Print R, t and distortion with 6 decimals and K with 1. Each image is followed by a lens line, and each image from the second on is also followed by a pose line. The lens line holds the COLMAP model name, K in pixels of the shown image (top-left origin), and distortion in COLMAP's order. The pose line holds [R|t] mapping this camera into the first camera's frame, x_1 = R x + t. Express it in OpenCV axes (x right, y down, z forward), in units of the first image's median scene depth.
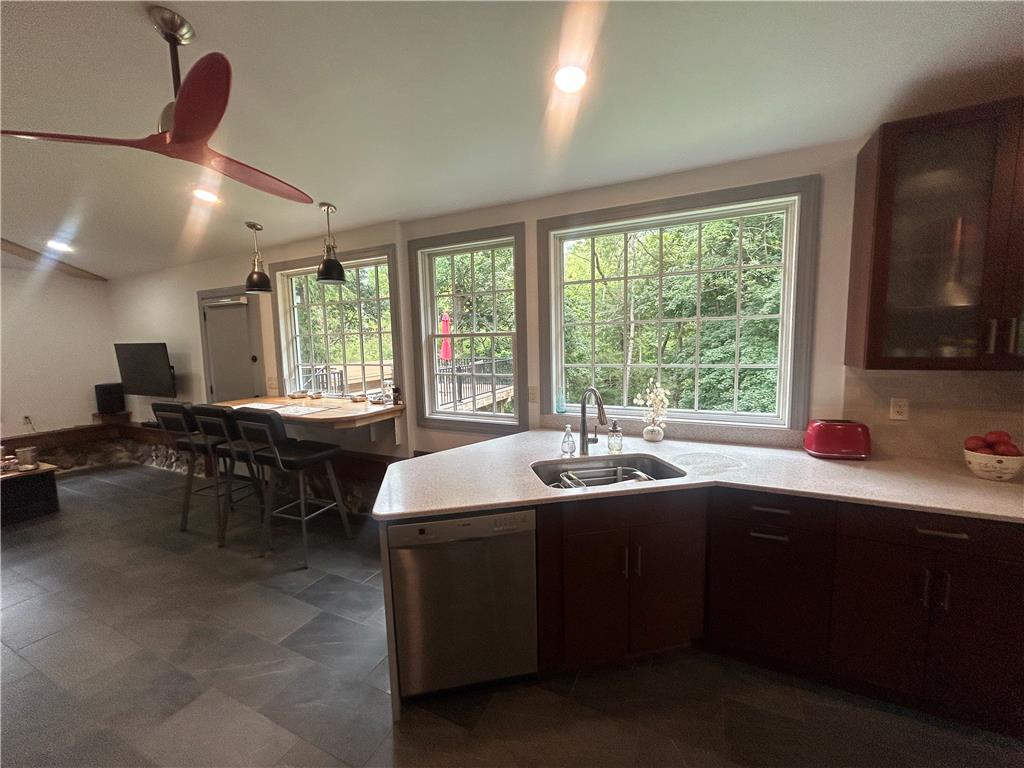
lens RADIAL K [[412.7, 0, 510.8], [0, 412.7, 384.5], [0, 0, 1]] dist [-0.000312, 0.000039]
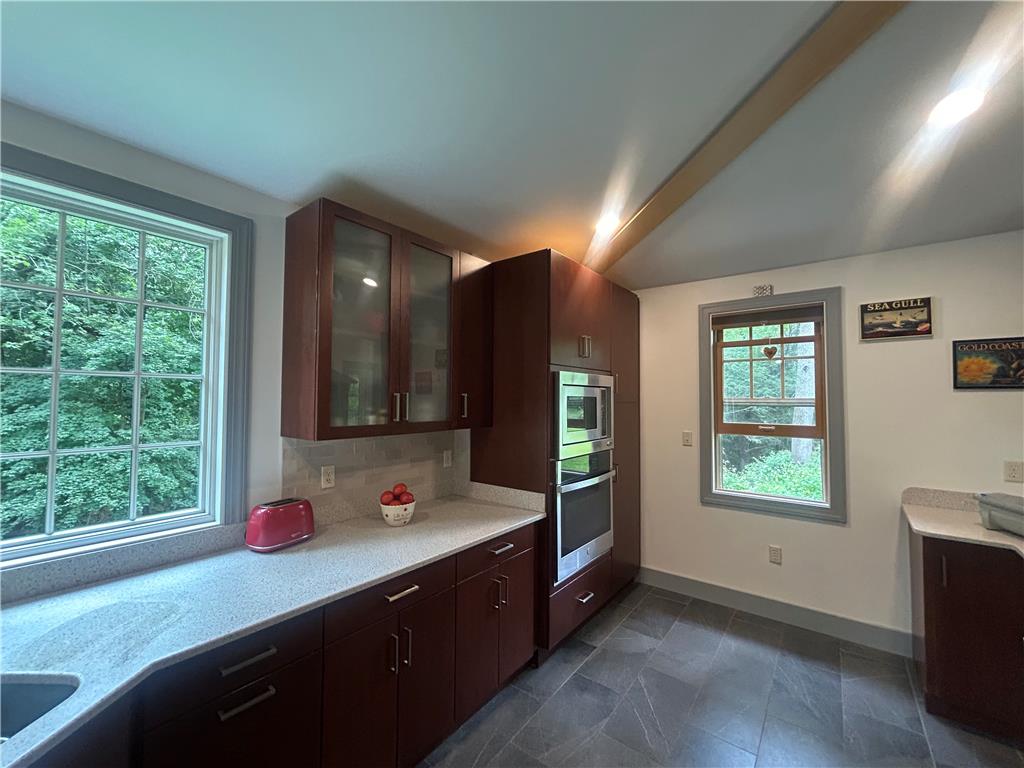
lens RADIAL K [[412.7, 0, 510.8], [0, 412.7, 384.5], [0, 0, 1]] dist [-0.000312, 0.000039]
pose [[0.203136, 0.060553, 0.977276, 0.023942], [0.096585, 0.991979, -0.081540, -0.036055], [-0.974375, 0.110954, 0.195659, 0.302858]]
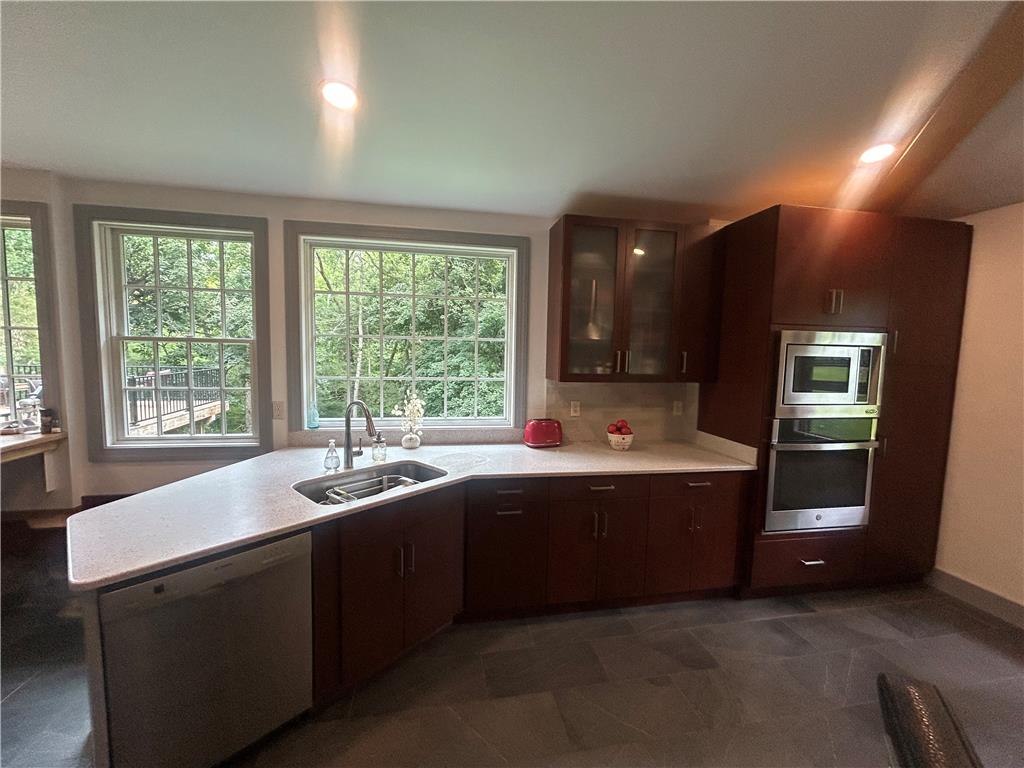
lens RADIAL K [[412.7, 0, 510.8], [0, 412.7, 384.5], [0, 0, 1]] dist [-0.000312, 0.000039]
pose [[0.802555, -0.006953, 0.596537, -0.098886], [0.023213, 0.999539, -0.019579, -0.003164], [-0.596126, 0.029561, 0.802346, -0.031865]]
